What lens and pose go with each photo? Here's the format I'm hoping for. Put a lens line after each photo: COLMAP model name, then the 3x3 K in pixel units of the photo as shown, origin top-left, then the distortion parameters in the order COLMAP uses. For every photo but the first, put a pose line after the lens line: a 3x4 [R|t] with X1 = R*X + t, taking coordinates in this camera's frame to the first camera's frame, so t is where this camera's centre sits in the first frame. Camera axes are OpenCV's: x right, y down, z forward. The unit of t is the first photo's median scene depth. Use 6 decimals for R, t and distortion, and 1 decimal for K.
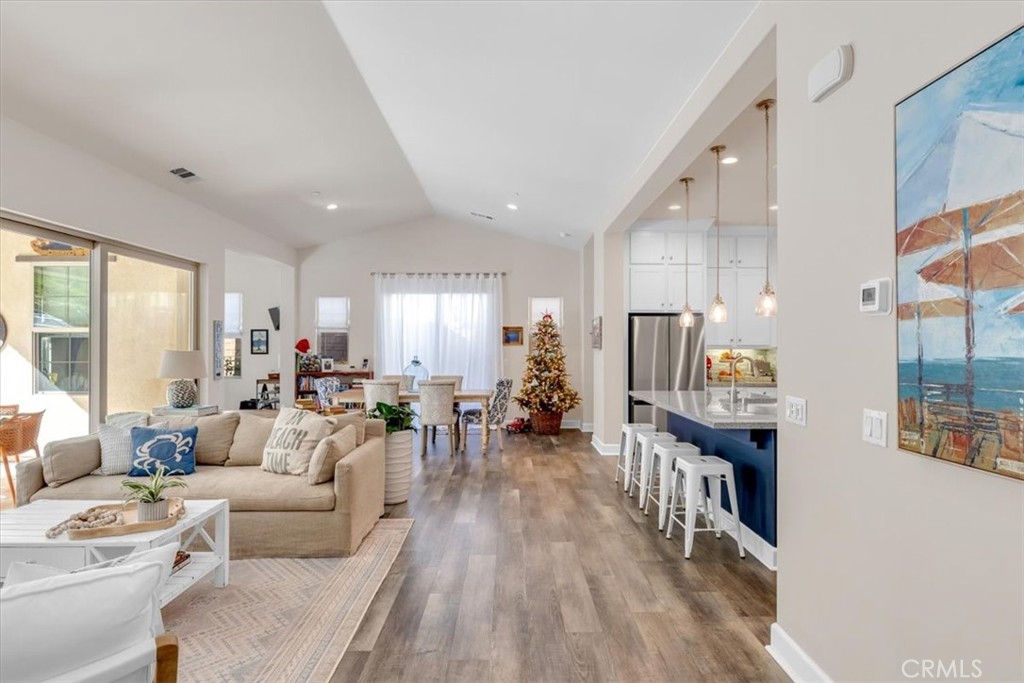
lens RADIAL K [[554.8, 0, 498.0], [0, 554.8, 344.5], [0, 0, 1]] dist [-0.005945, -0.000351]
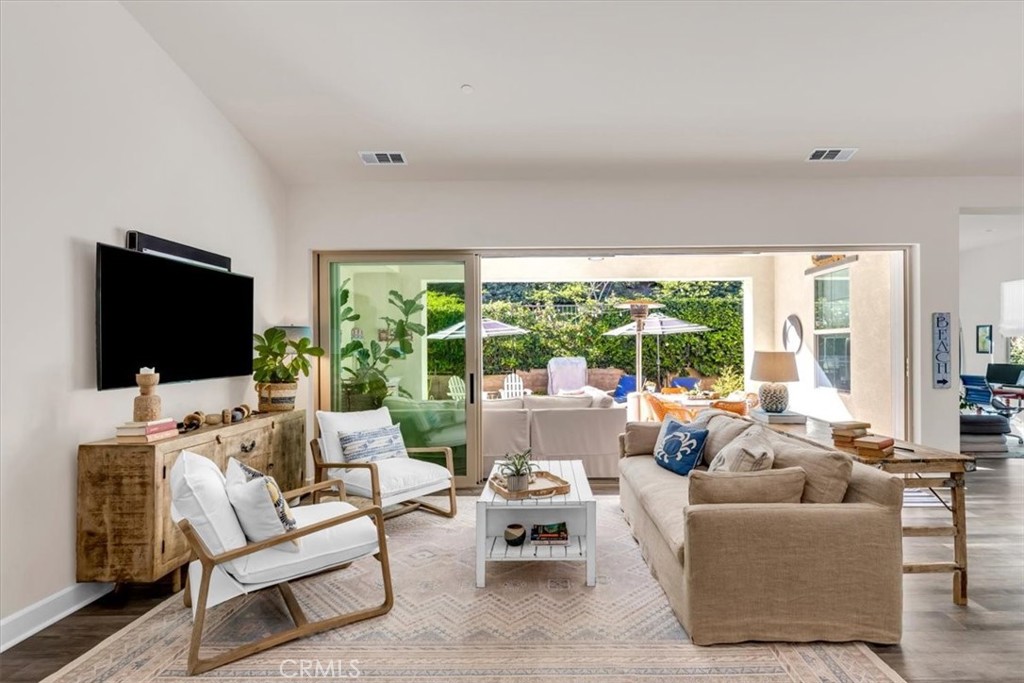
lens RADIAL K [[480.8, 0, 495.1], [0, 480.8, 346.6], [0, 0, 1]] dist [0.007557, 0.000968]
pose [[0.014884, -0.004586, -0.999879, 0.300653], [0.011176, 0.999928, -0.004420, 0.001451], [0.999827, -0.011109, 0.014934, 0.637281]]
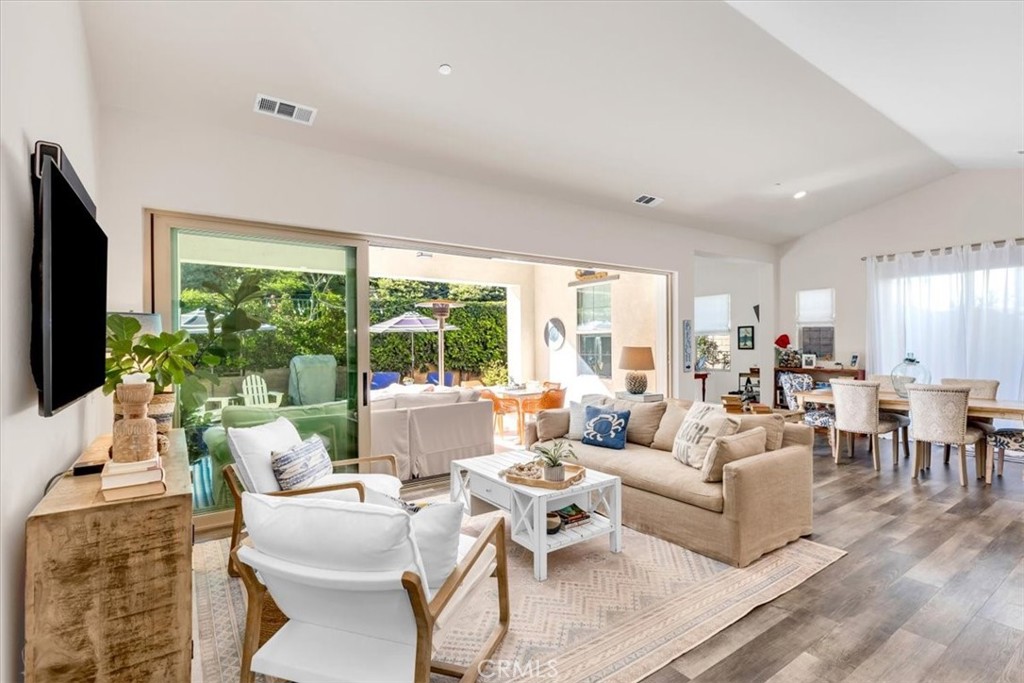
lens RADIAL K [[480.8, 0, 493.6], [0, 480.8, 343.5], [0, 0, 1]] dist [0.007557, 0.000968]
pose [[0.577479, -0.005519, -0.816387, 0.138211], [0.010934, 0.999940, 0.000974, -0.000782], [0.816332, -0.009489, 0.577505, 0.168578]]
